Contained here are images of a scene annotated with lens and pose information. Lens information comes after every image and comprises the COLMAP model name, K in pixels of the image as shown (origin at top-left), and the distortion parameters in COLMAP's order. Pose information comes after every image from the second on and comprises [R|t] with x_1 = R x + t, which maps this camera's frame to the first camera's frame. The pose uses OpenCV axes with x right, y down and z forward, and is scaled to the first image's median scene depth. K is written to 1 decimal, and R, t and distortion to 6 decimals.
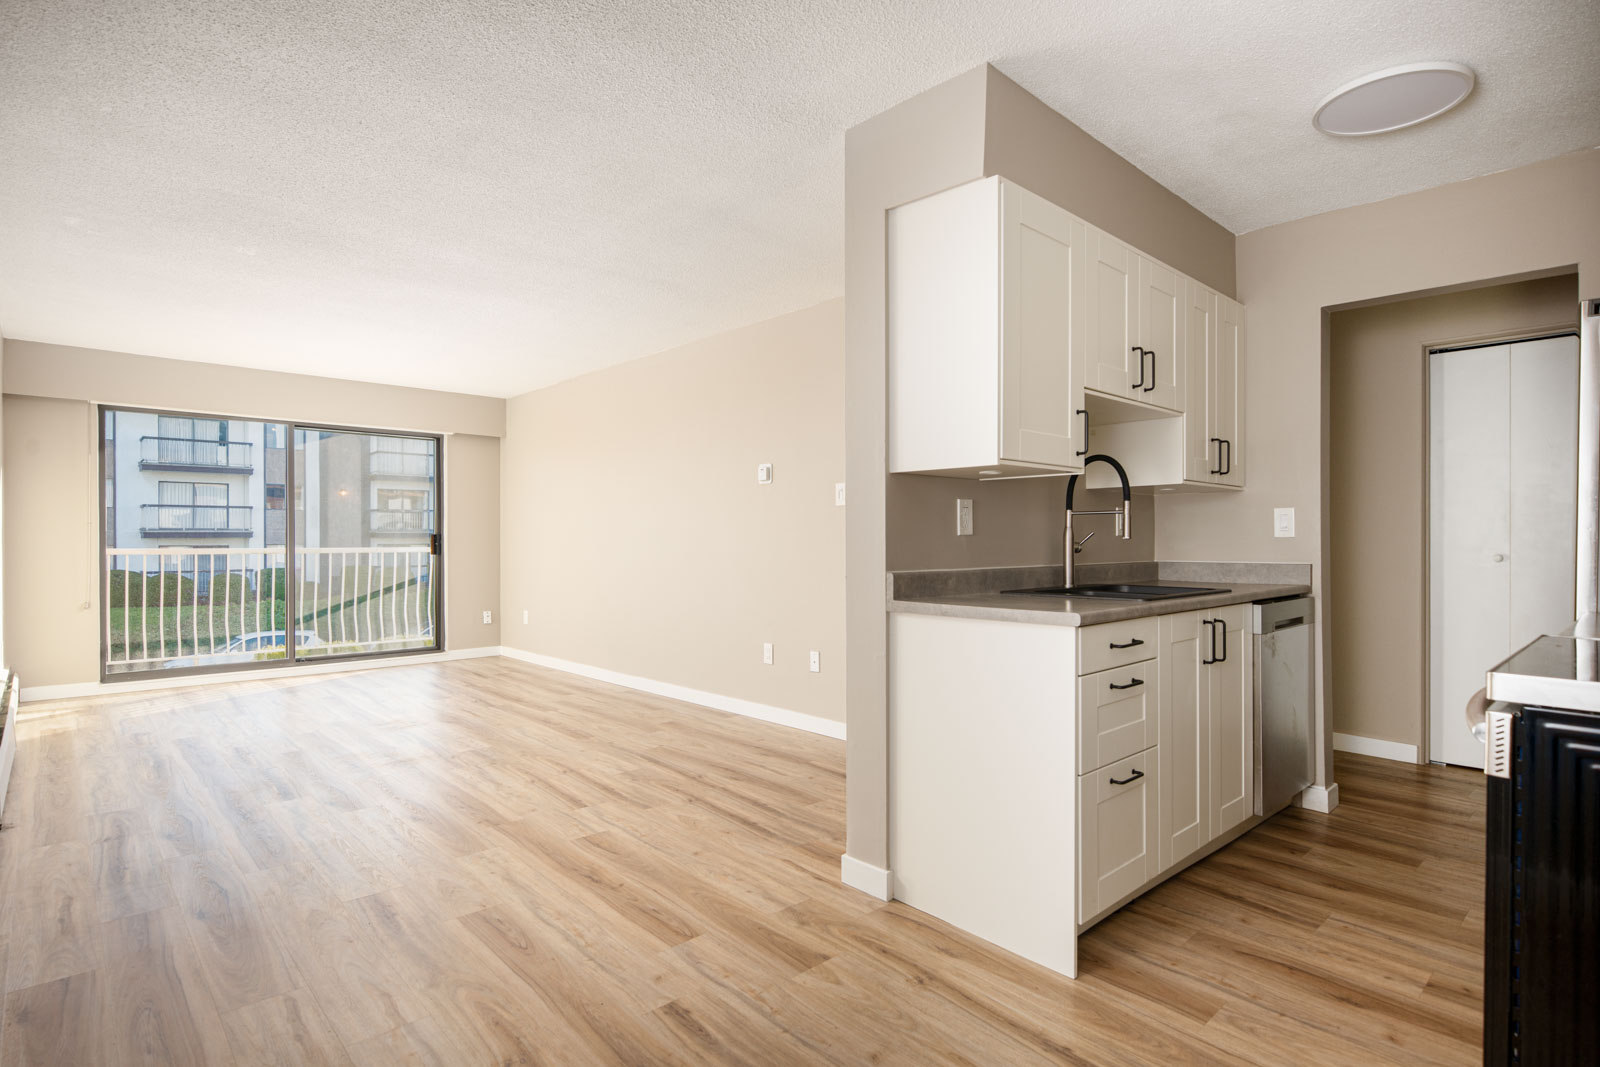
lens RADIAL K [[843.3, 0, 827.1], [0, 843.3, 538.3], [0, 0, 1]] dist [0.006659, -0.000721]
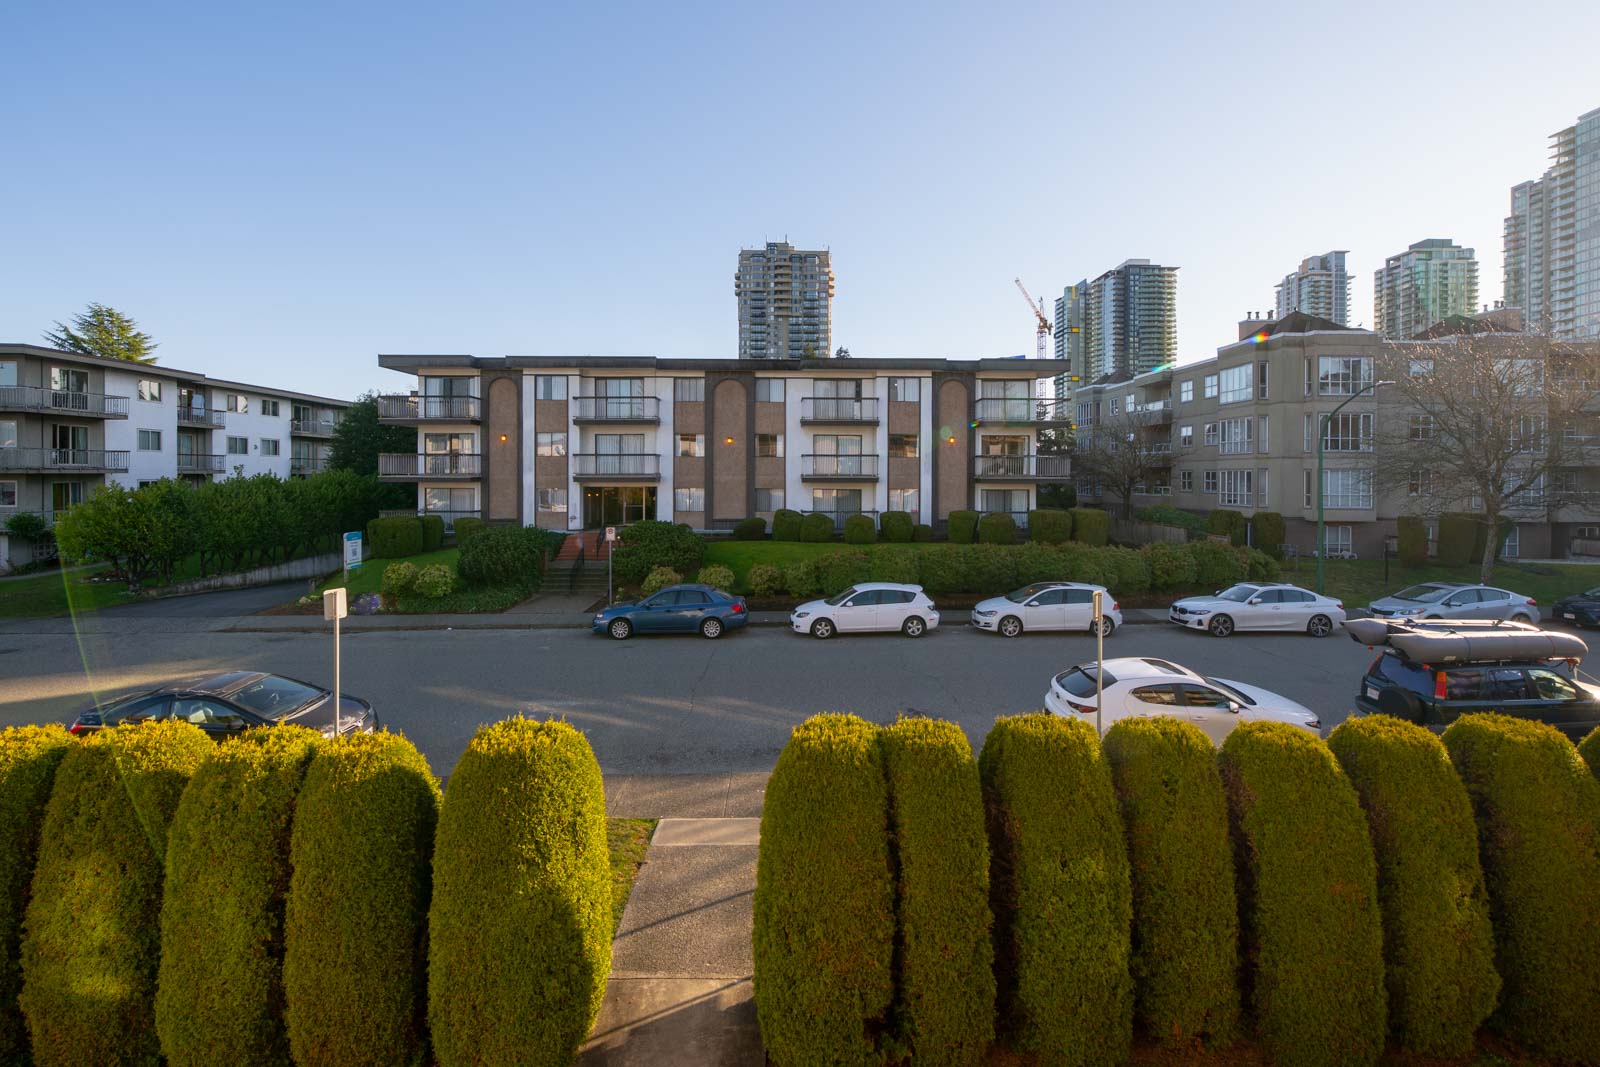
lens RADIAL K [[680.3, 0, 783.2], [0, 680.3, 480.0], [0, 0, 1]] dist [-0.008308, -0.000639]
pose [[0.720645, 0.012959, -0.693183, -0.170499], [-0.006761, 0.999909, 0.011664, -0.015835], [0.693271, -0.003719, 0.720667, 0.306470]]
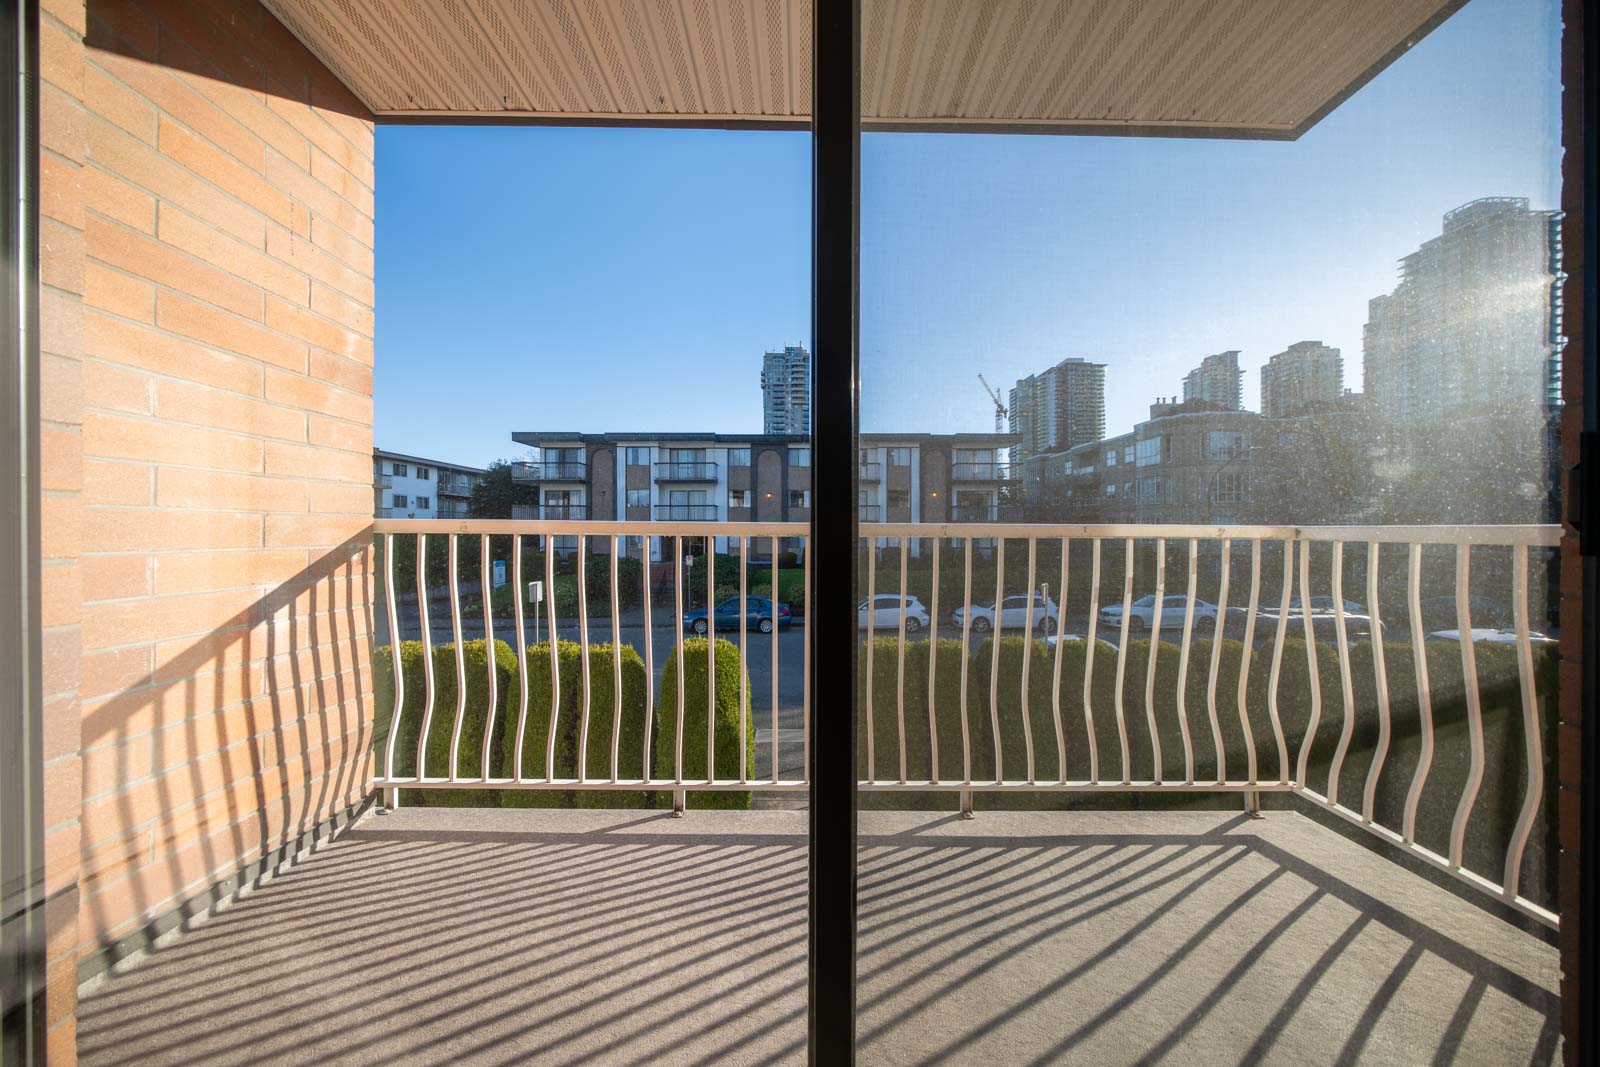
lens RADIAL K [[540.1, 0, 788.4], [0, 540.1, 529.6], [0, 0, 1]] dist [-0.013571, 0.001087]
pose [[0.713959, 0.003974, -0.700177, -0.146276], [-0.003219, 0.999992, 0.002394, 0.004201], [0.700180, 0.000545, 0.713966, 0.236575]]
